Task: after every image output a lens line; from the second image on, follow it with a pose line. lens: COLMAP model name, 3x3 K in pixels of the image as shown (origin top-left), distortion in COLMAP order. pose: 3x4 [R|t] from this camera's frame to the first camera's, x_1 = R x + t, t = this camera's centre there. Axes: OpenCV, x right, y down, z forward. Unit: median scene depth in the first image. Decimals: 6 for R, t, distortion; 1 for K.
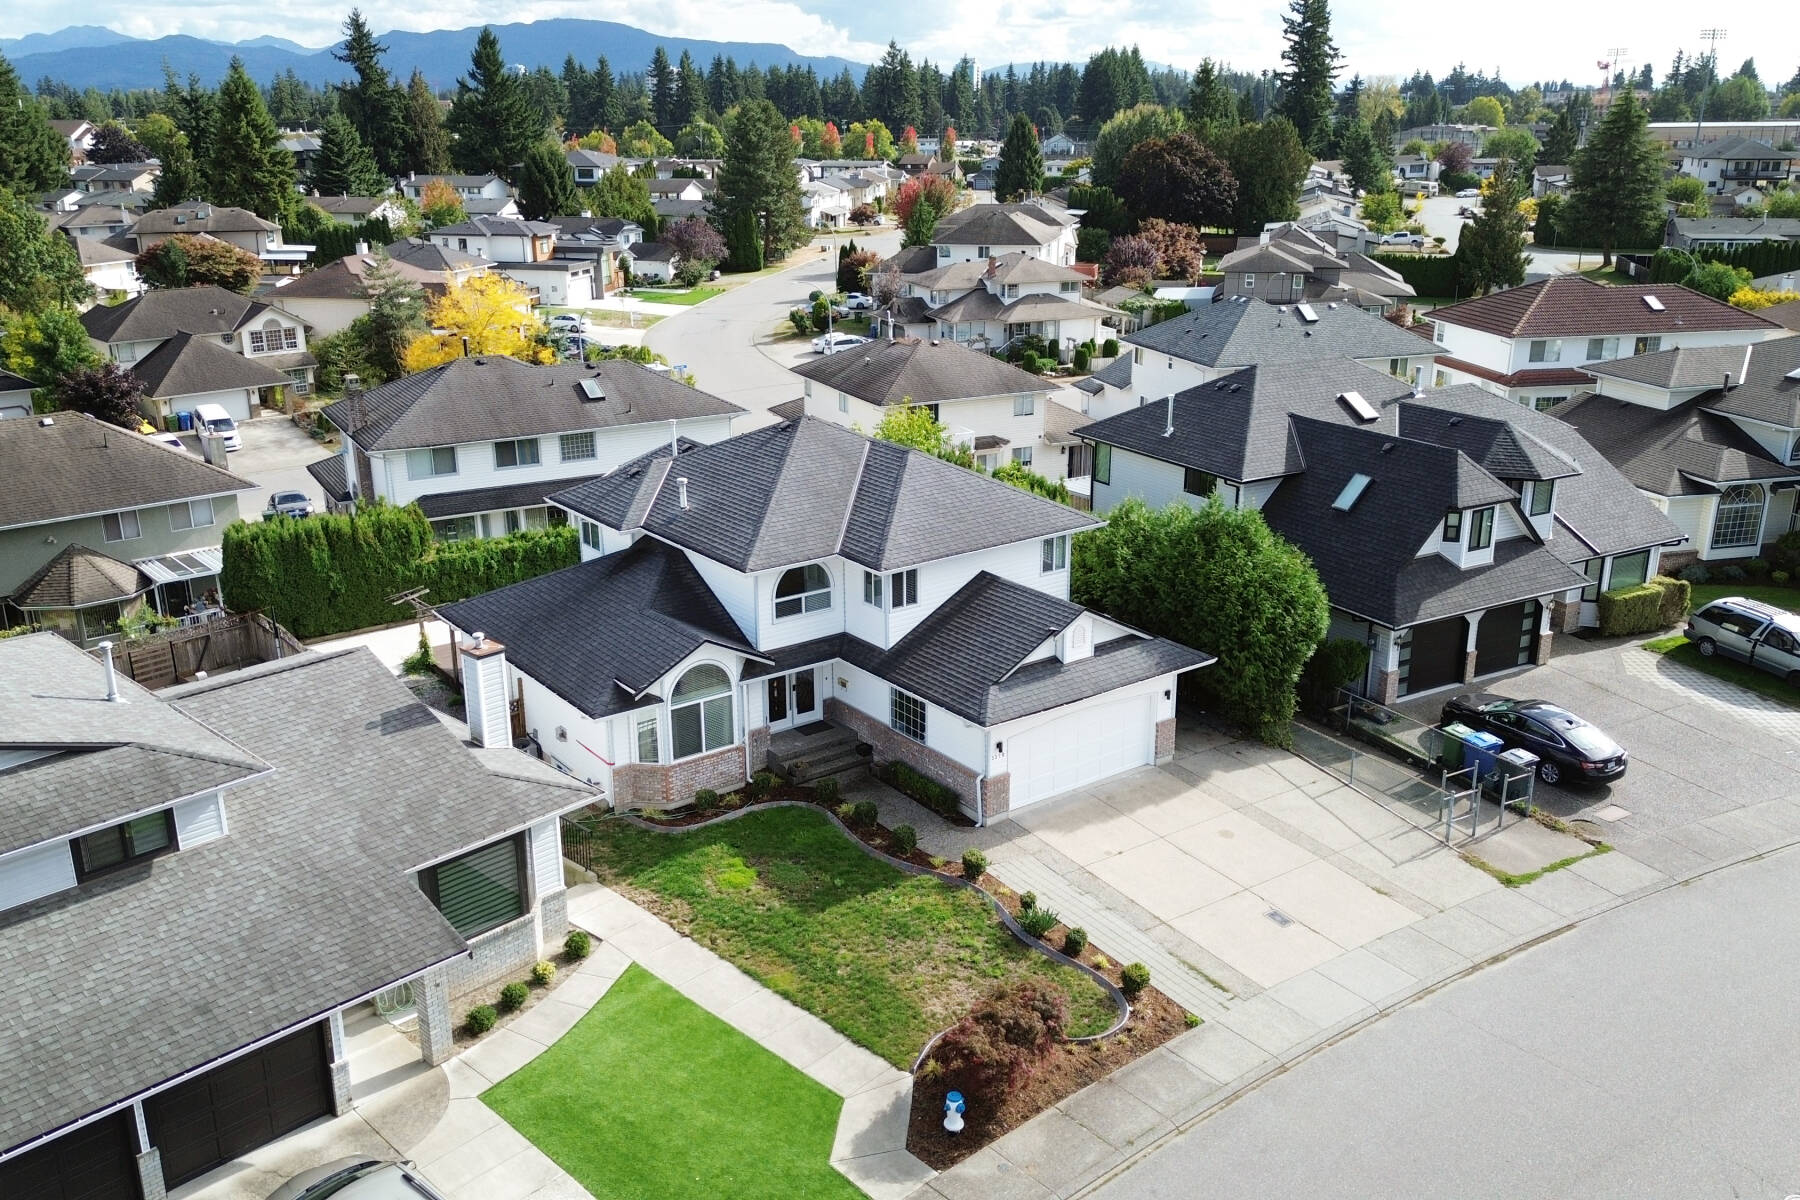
lens RADIAL K [[1503.9, 0, 893.6], [0, 1503.9, 592.6], [0, 0, 1]] dist [0.106623, -0.147548]
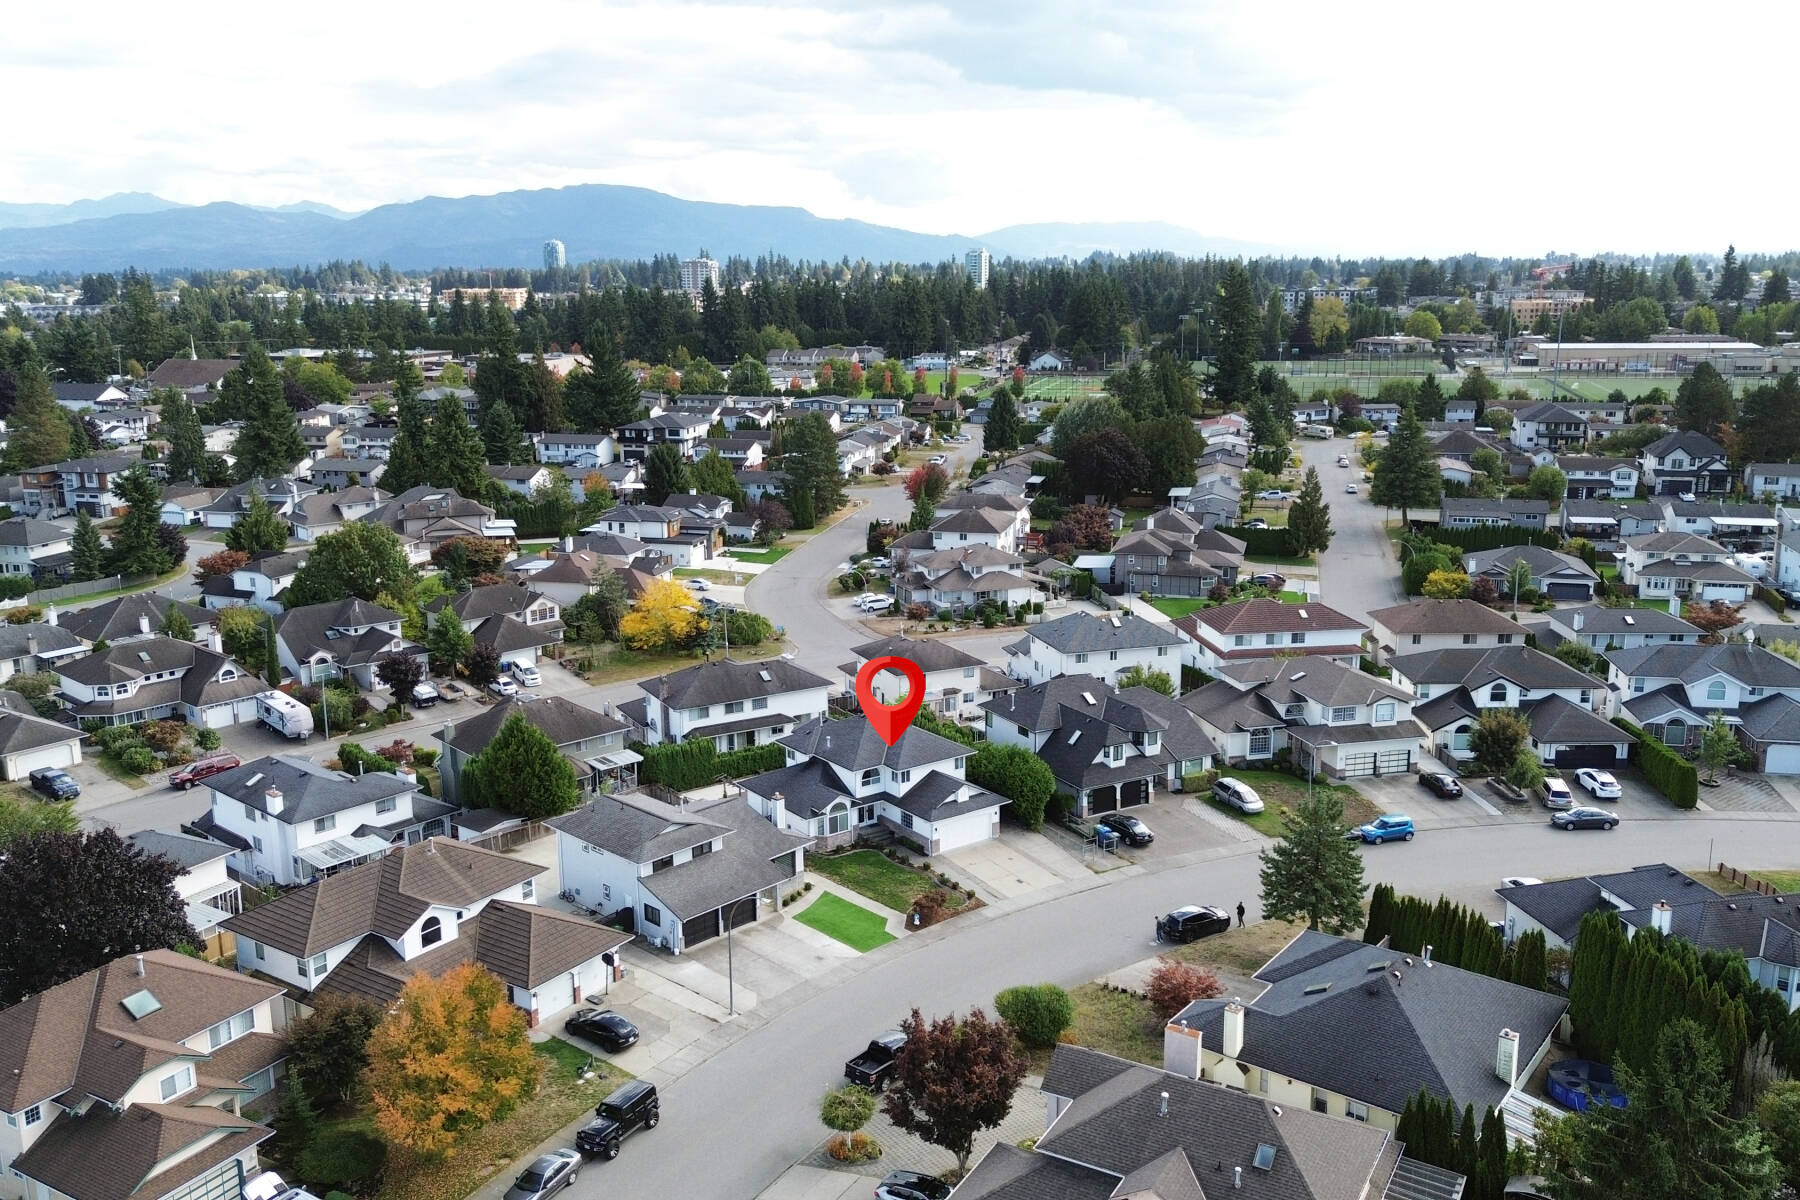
lens RADIAL K [[1503.9, 0, 893.6], [0, 1503.9, 592.6], [0, 0, 1]] dist [0.106623, -0.147548]
pose [[0.999948, -0.001093, -0.010114, 0.013782], [0.000129, 0.995488, -0.094890, -0.080011], [0.010172, 0.094884, 0.995436, -1.935566]]
